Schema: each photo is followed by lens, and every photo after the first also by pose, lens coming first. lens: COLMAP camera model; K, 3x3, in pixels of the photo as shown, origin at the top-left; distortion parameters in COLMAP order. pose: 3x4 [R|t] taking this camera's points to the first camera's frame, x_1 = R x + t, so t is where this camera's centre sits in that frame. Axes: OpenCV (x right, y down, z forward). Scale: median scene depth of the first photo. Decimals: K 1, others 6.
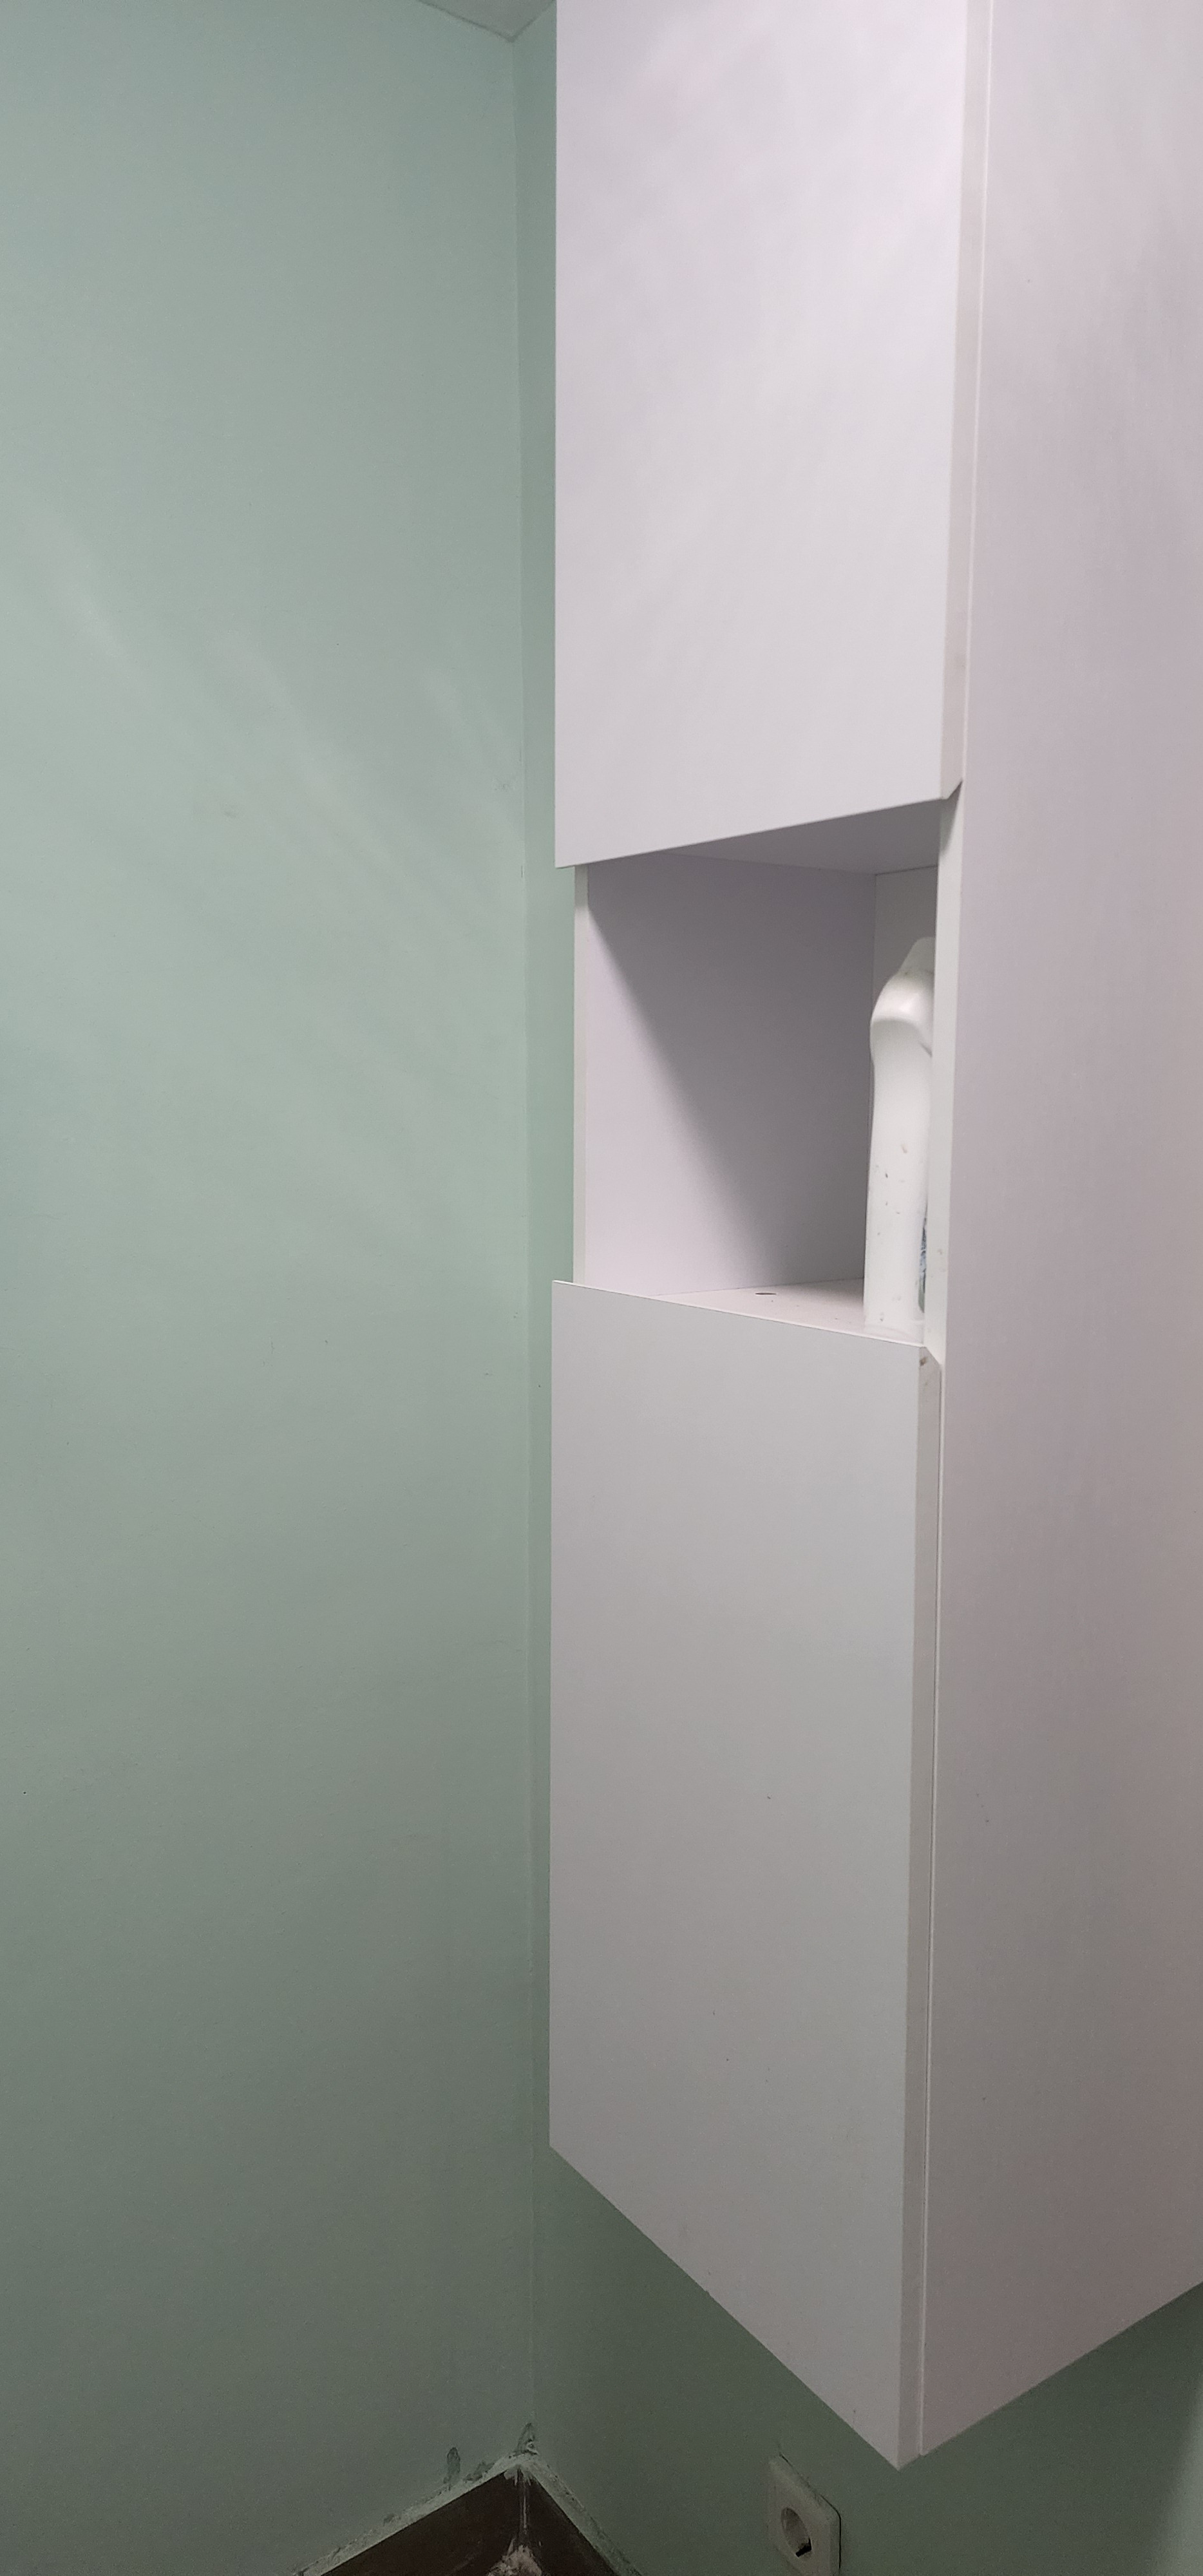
lens RADIAL K [[1685.1, 0, 601.5], [0, 1685.1, 1288.0], [0, 0, 1]] dist [0.063163, -0.000353]
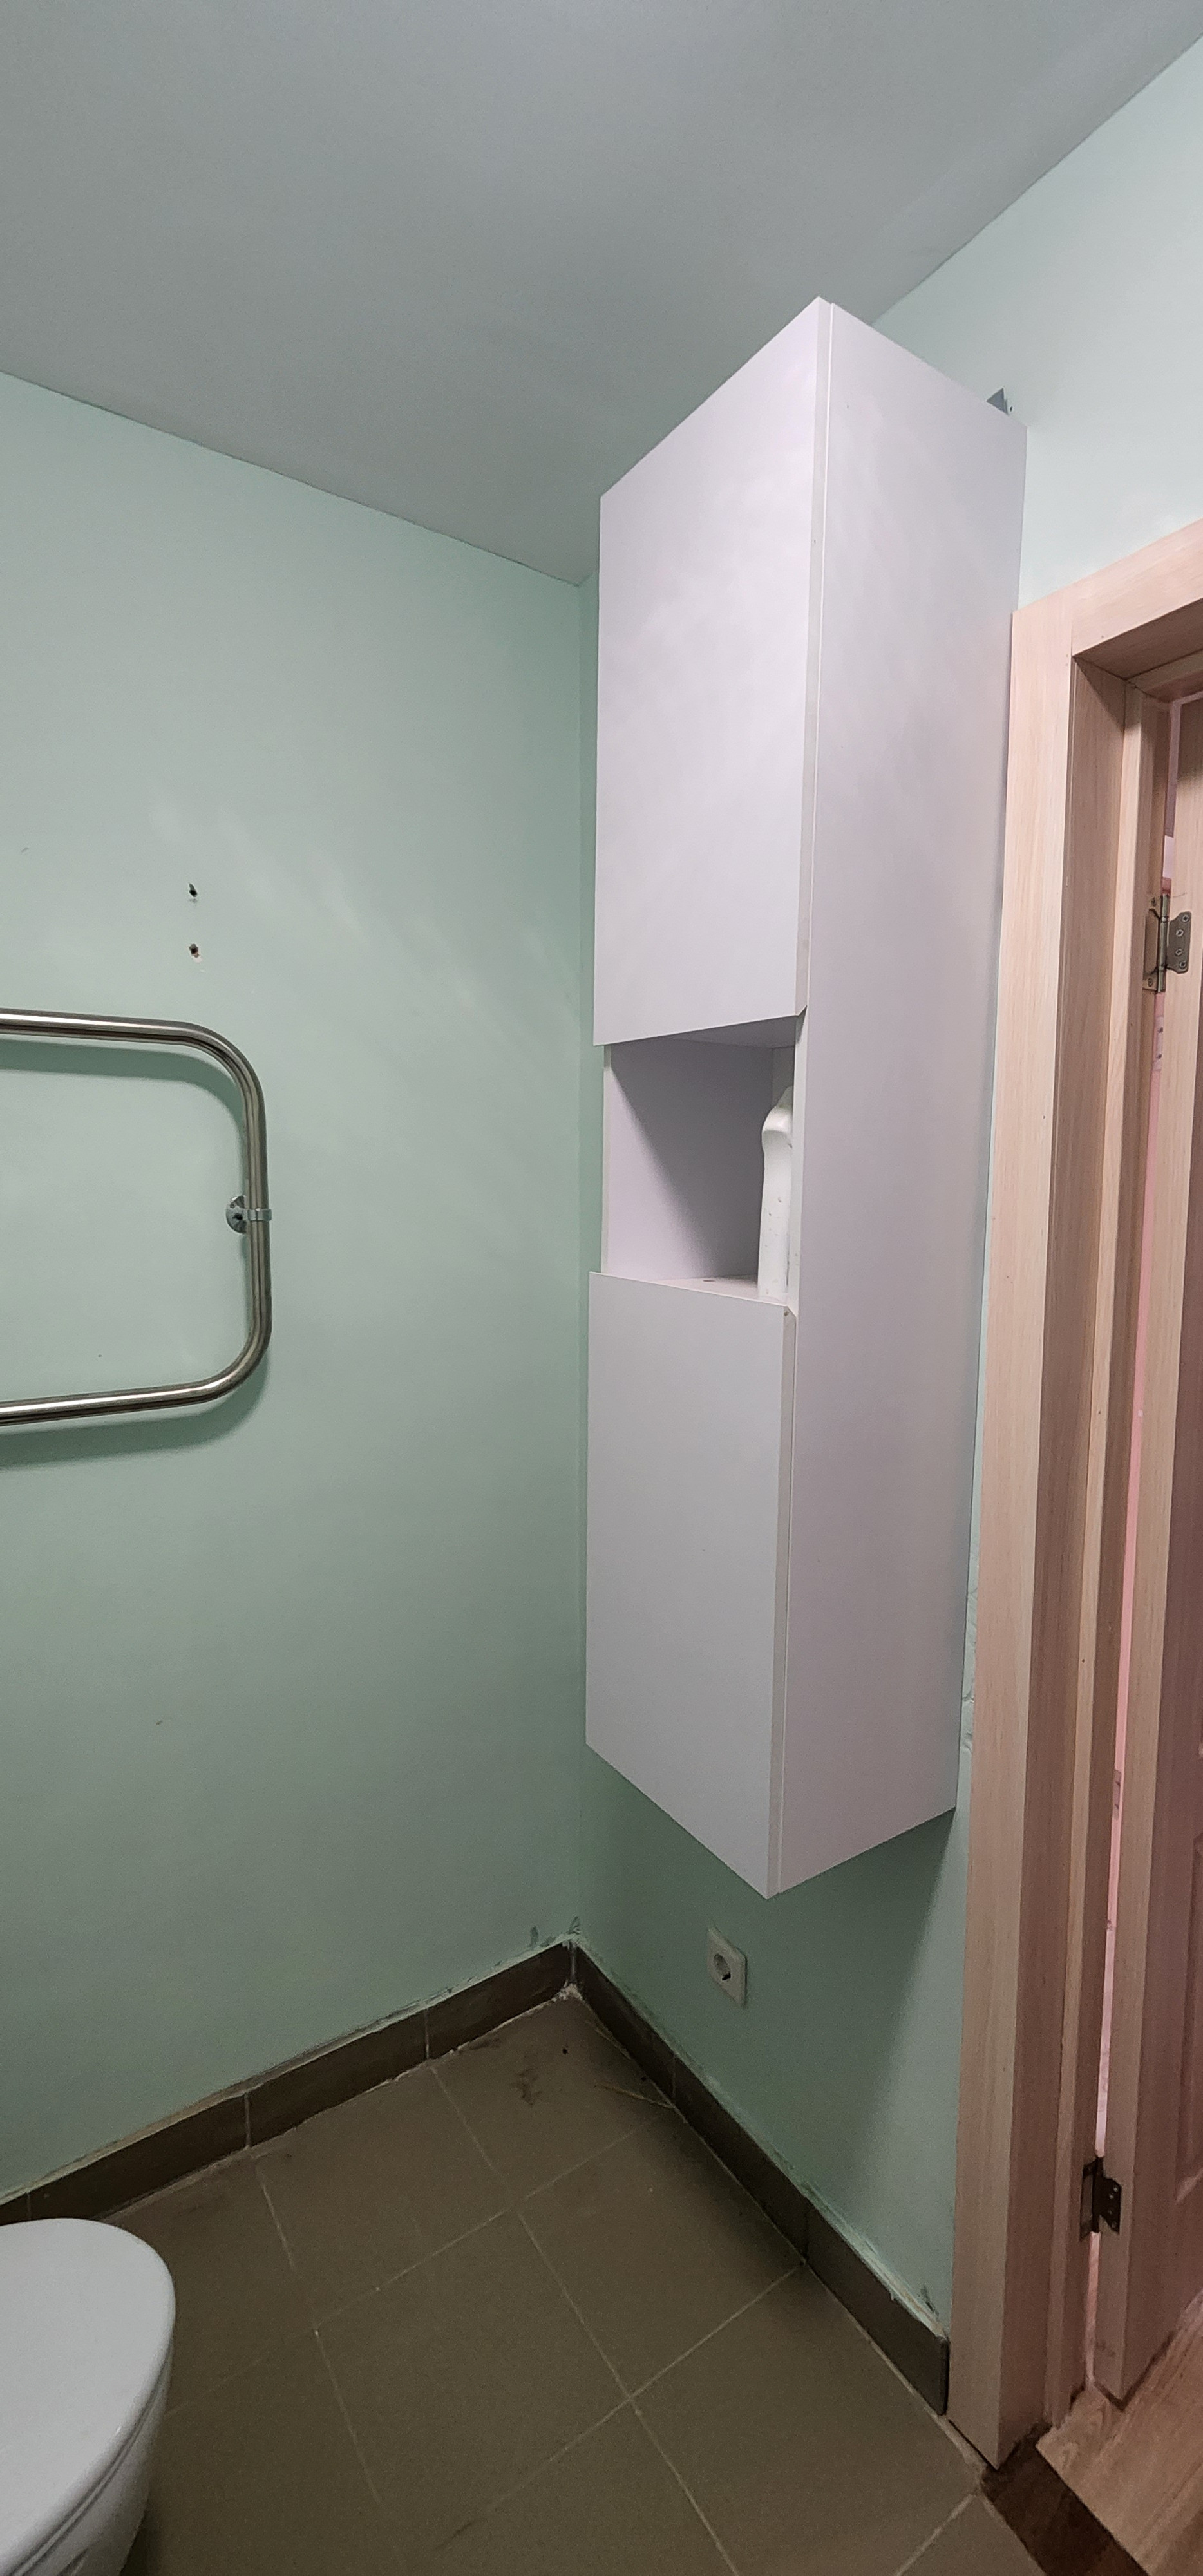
lens RADIAL K [[1059.4, 0, 599.7], [0, 1059.4, 1279.4], [0, 0, 1]] dist [0.000706, 0.000020]
pose [[0.999532, 0.006972, -0.029799, 0.017131], [-0.007239, 0.999935, -0.008832, 0.015115], [0.029735, 0.009043, 0.999517, -0.155686]]
